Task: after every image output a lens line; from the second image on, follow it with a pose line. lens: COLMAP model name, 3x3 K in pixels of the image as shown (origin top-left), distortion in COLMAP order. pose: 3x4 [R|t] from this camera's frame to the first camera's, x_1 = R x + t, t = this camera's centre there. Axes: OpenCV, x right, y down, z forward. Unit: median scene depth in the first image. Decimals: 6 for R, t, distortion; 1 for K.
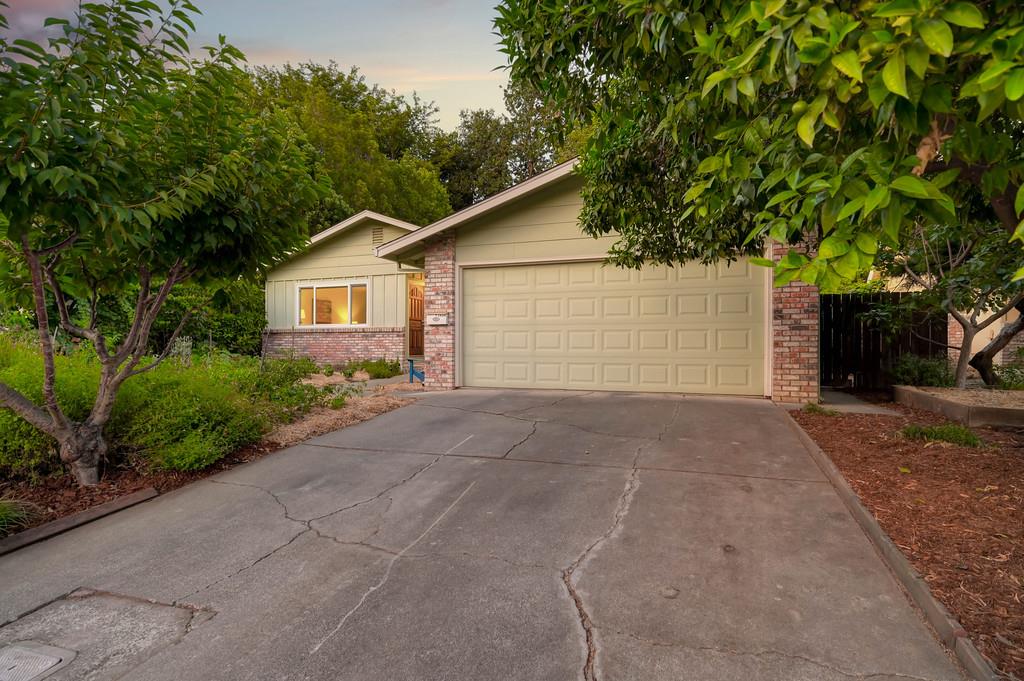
lens RADIAL K [[510.3, 0, 508.8], [0, 510.3, 348.0], [0, 0, 1]] dist [-0.002001, -0.000441]
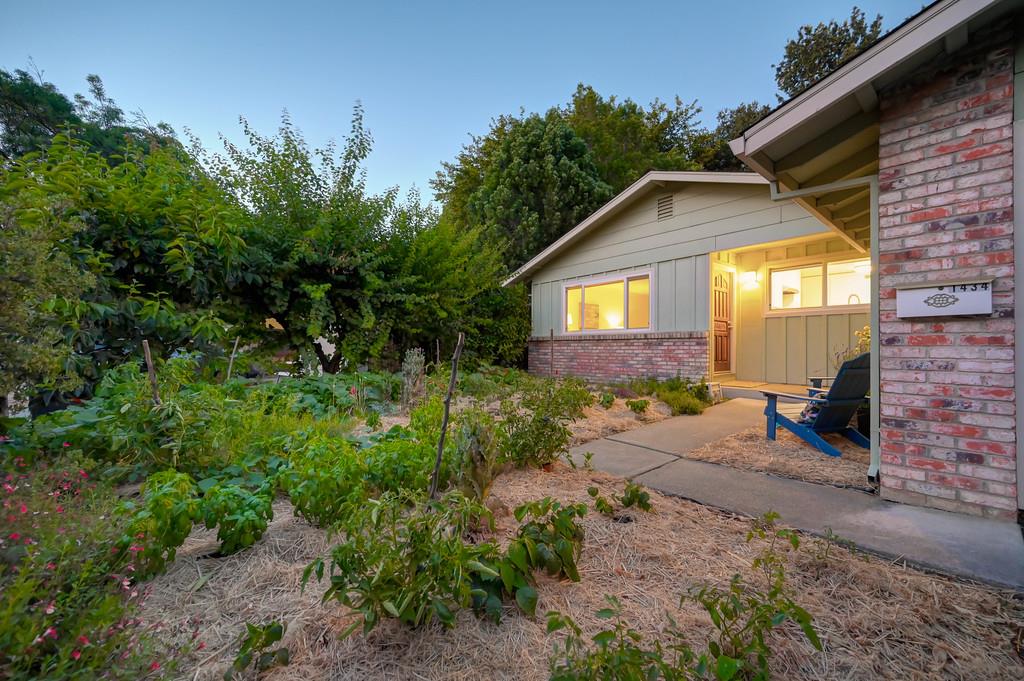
lens RADIAL K [[411.8, 0, 508.2], [0, 411.8, 346.7], [0, 0, 1]] dist [0.001734, 0.000210]
pose [[0.861811, -0.000164, -0.507229, -0.194020], [-0.005187, 0.999945, -0.009136, -0.016754], [0.507202, 0.010504, 0.861763, 0.479486]]
